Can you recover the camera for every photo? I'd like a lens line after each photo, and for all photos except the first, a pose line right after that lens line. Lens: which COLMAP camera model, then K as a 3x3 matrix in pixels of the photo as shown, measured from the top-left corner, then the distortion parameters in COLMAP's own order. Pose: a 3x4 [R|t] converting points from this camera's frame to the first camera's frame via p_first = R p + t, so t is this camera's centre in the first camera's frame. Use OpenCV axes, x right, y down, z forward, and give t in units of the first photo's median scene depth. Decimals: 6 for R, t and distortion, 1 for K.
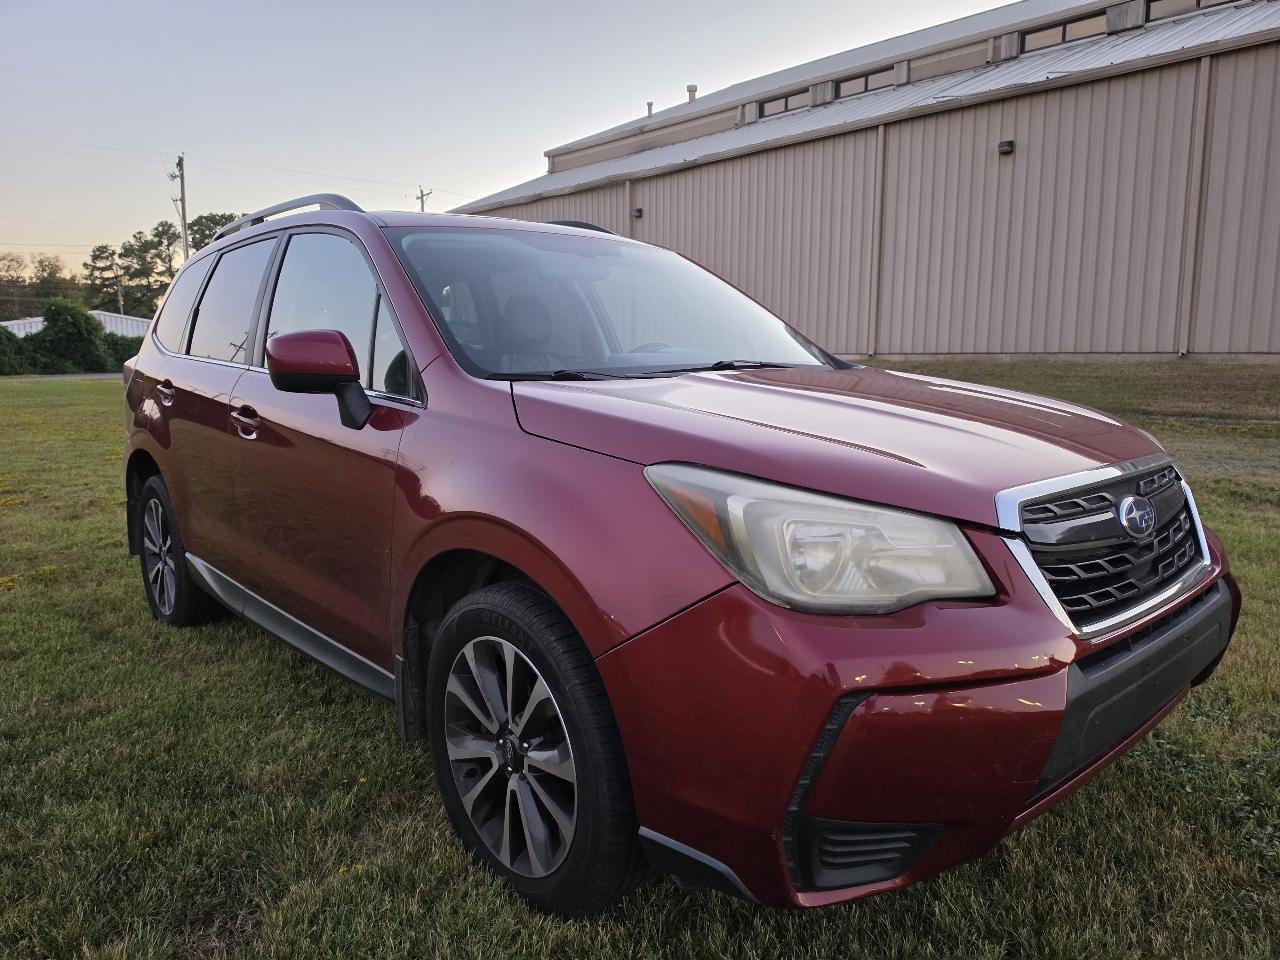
lens RADIAL K [[904.6, 0, 632.9], [0, 904.6, 470.2], [0, 0, 1]] dist [0.000199, -0.012296]
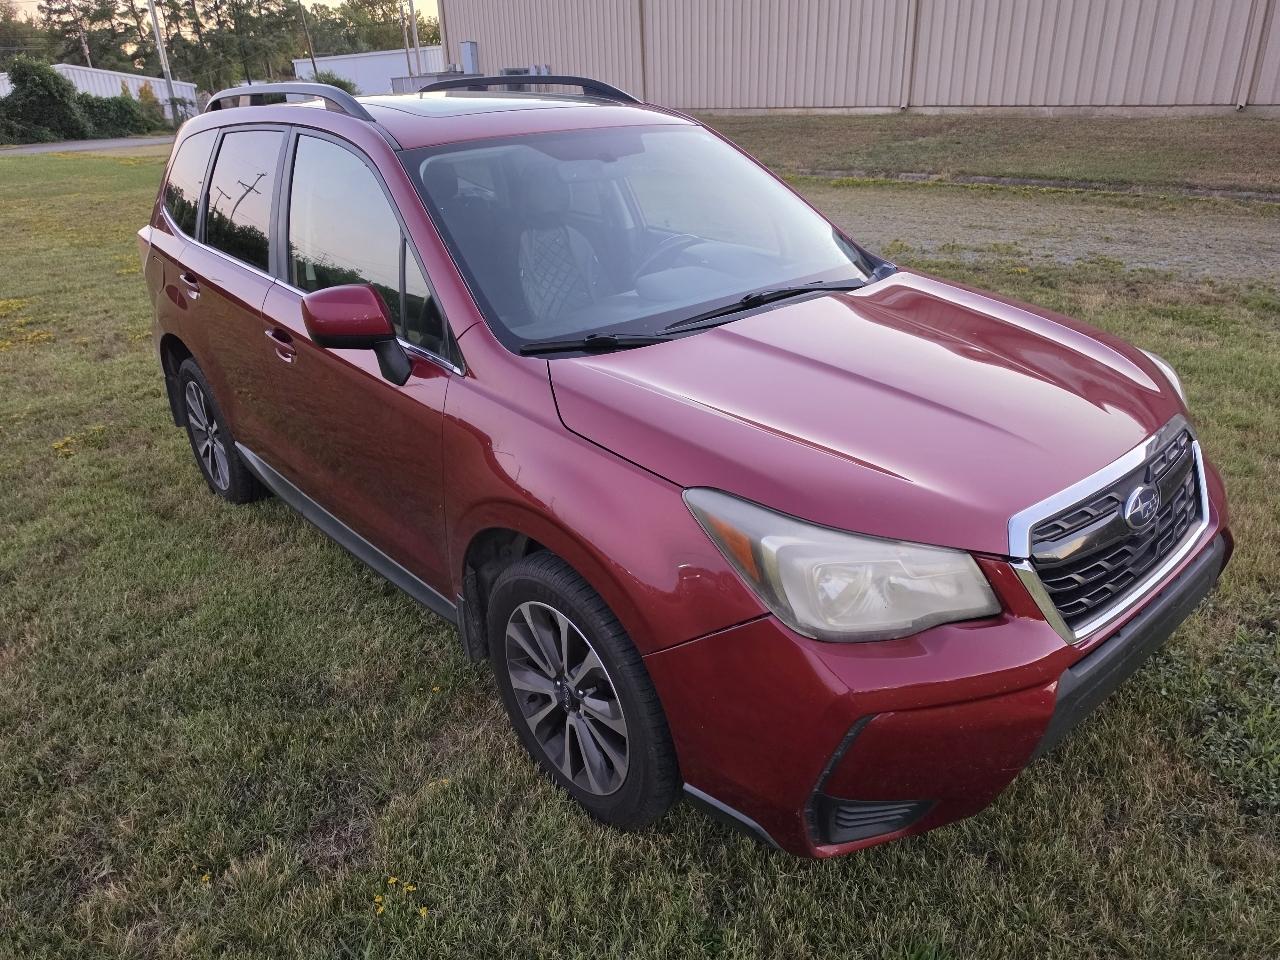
lens RADIAL K [[904.6, 0, 635.6], [0, 904.6, 488.5], [0, 0, 1]] dist [0.000199, -0.012296]
pose [[0.999451, -0.025790, -0.020809, -0.016390], [0.030577, 0.959760, 0.279150, -0.233895], [0.012772, -0.279633, 0.960022, -0.026270]]
